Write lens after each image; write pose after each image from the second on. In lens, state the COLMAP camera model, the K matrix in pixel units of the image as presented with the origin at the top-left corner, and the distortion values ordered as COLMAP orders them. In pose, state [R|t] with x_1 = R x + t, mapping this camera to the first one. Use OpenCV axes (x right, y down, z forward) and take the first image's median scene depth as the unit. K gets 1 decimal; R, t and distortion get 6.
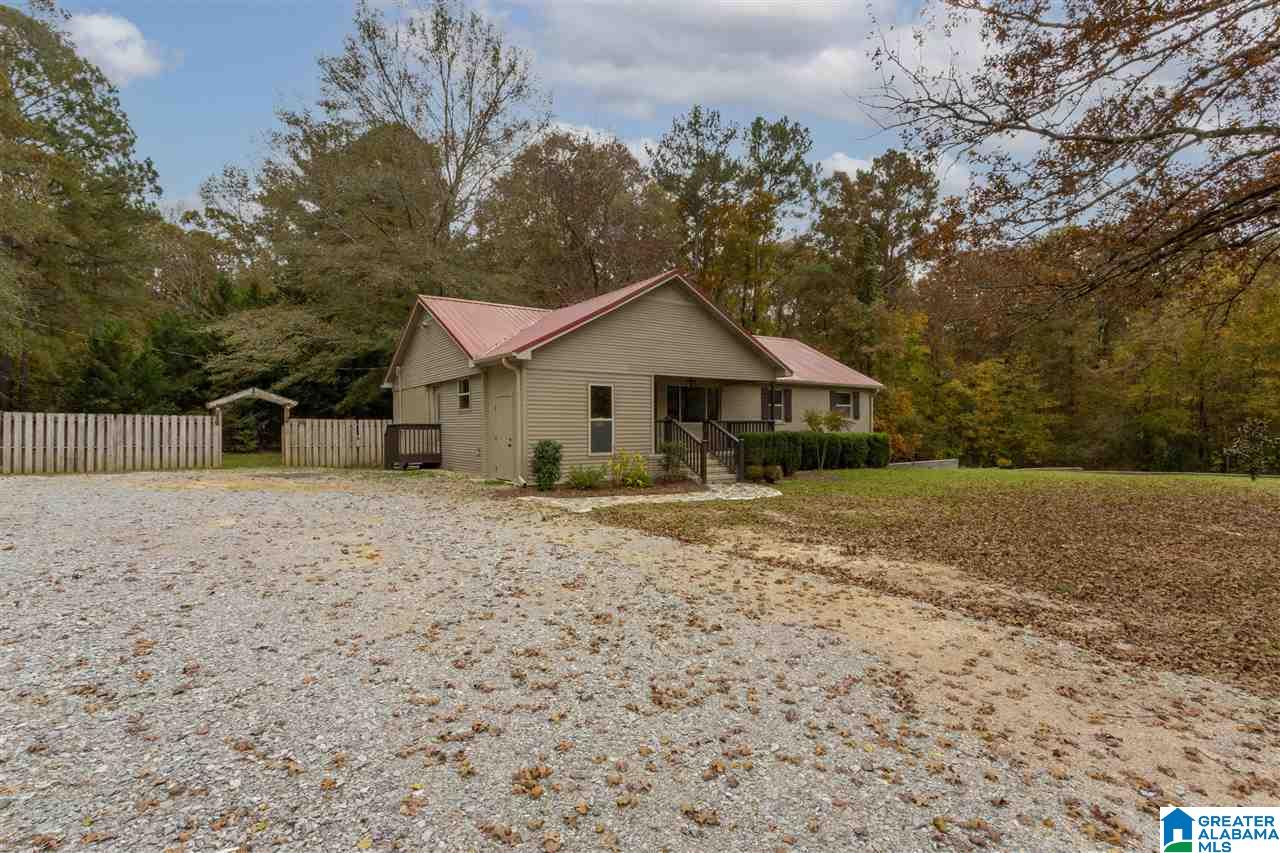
lens RADIAL K [[614.8, 0, 647.6], [0, 614.8, 431.7], [0, 0, 1]] dist [0.004845, 0.000280]
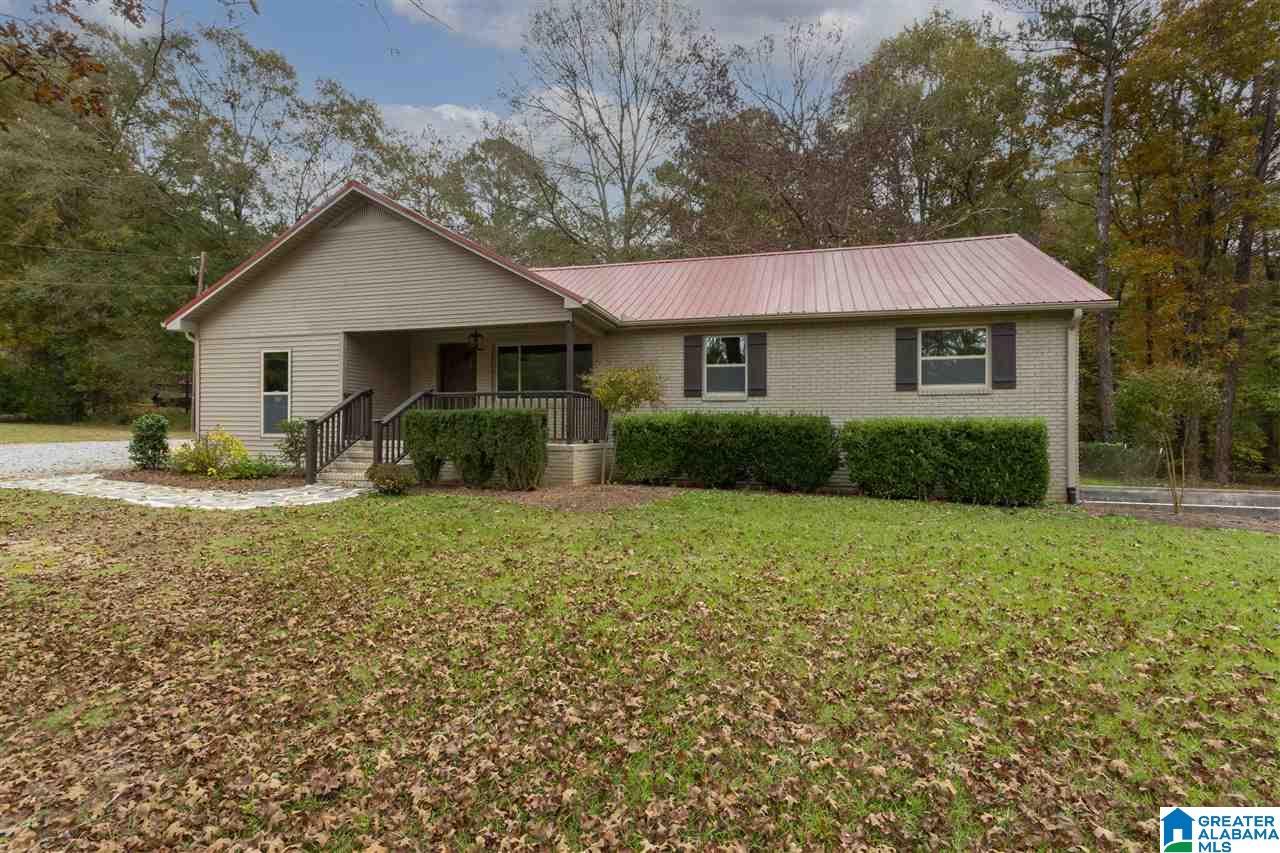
lens RADIAL K [[614.8, 0, 636.6], [0, 614.8, 419.6], [0, 0, 1]] dist [0.004845, 0.000280]
pose [[0.604761, 0.001574, -0.796406, 0.627767], [-0.013318, 0.999878, -0.008136, 0.011139], [0.796296, 0.015527, 0.604708, 0.645181]]
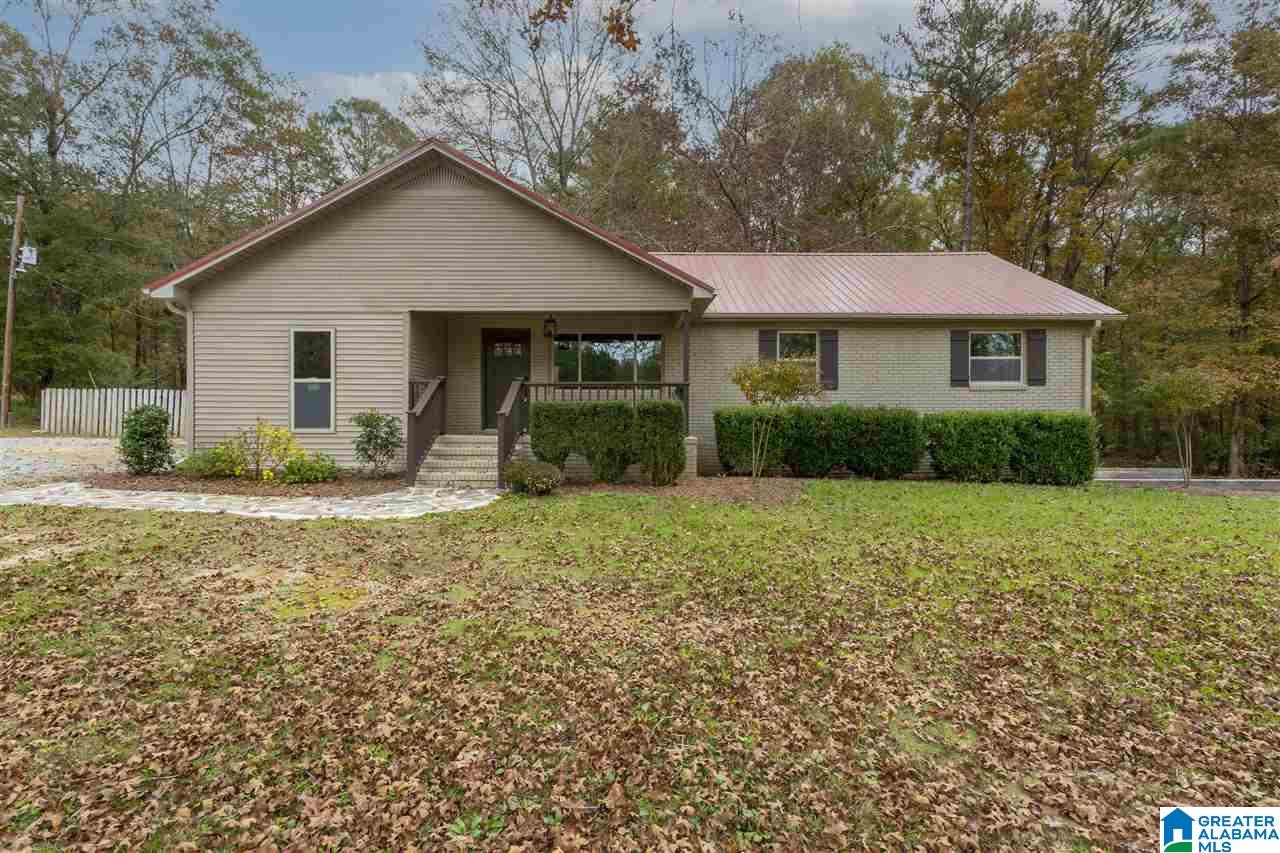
lens RADIAL K [[614.8, 0, 643.1], [0, 614.8, 421.5], [0, 0, 1]] dist [0.004845, 0.000280]
pose [[0.800589, 0.011818, -0.599097, 0.458847], [-0.011158, 0.999926, 0.004815, 0.013583], [0.599110, 0.002830, 0.800662, 0.488095]]
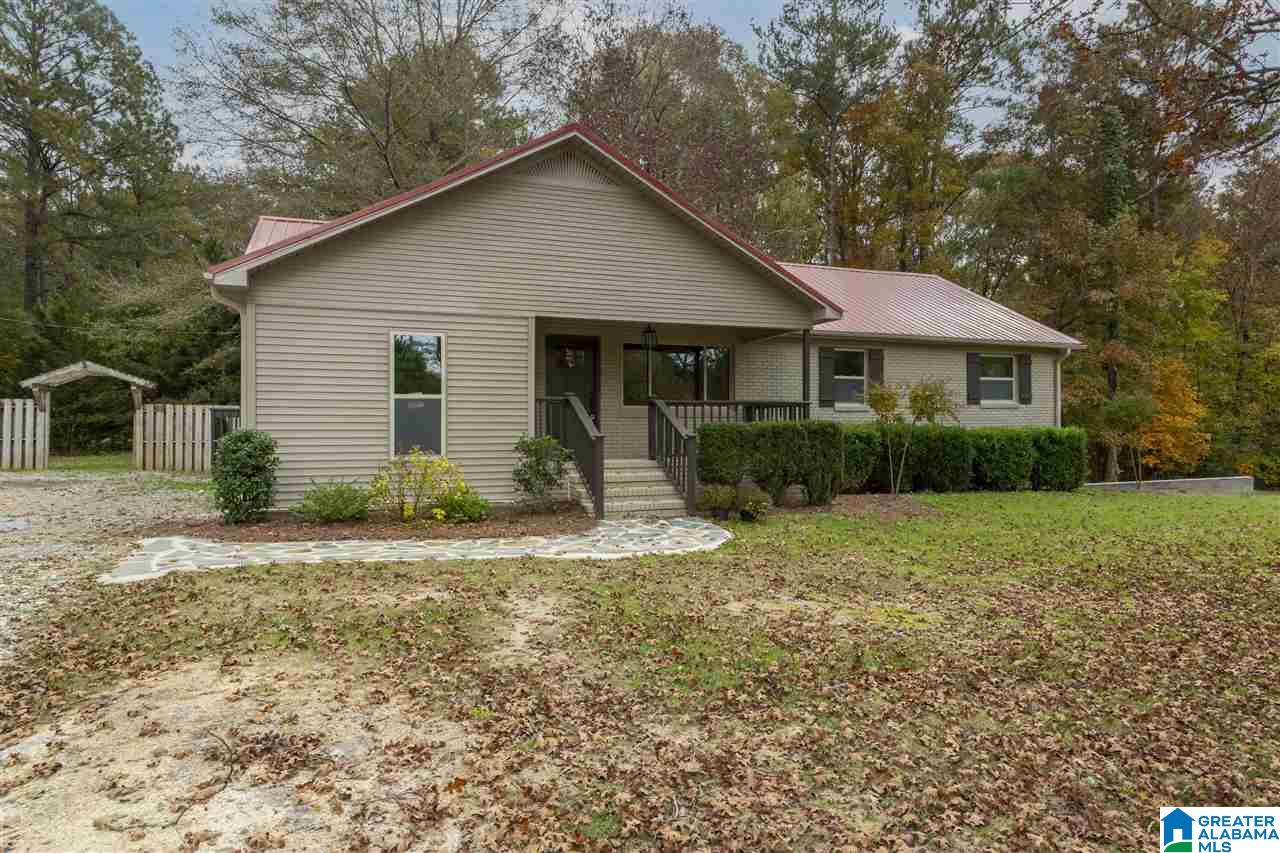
lens RADIAL K [[755.5, 0, 642.5], [0, 755.5, 422.9], [0, 0, 1]] dist [-0.003510, 0.000356]
pose [[0.965328, 0.001453, -0.261037, 0.217206], [-0.003841, 0.999955, -0.008639, 0.006871], [0.261013, 0.009342, 0.965290, 0.286752]]
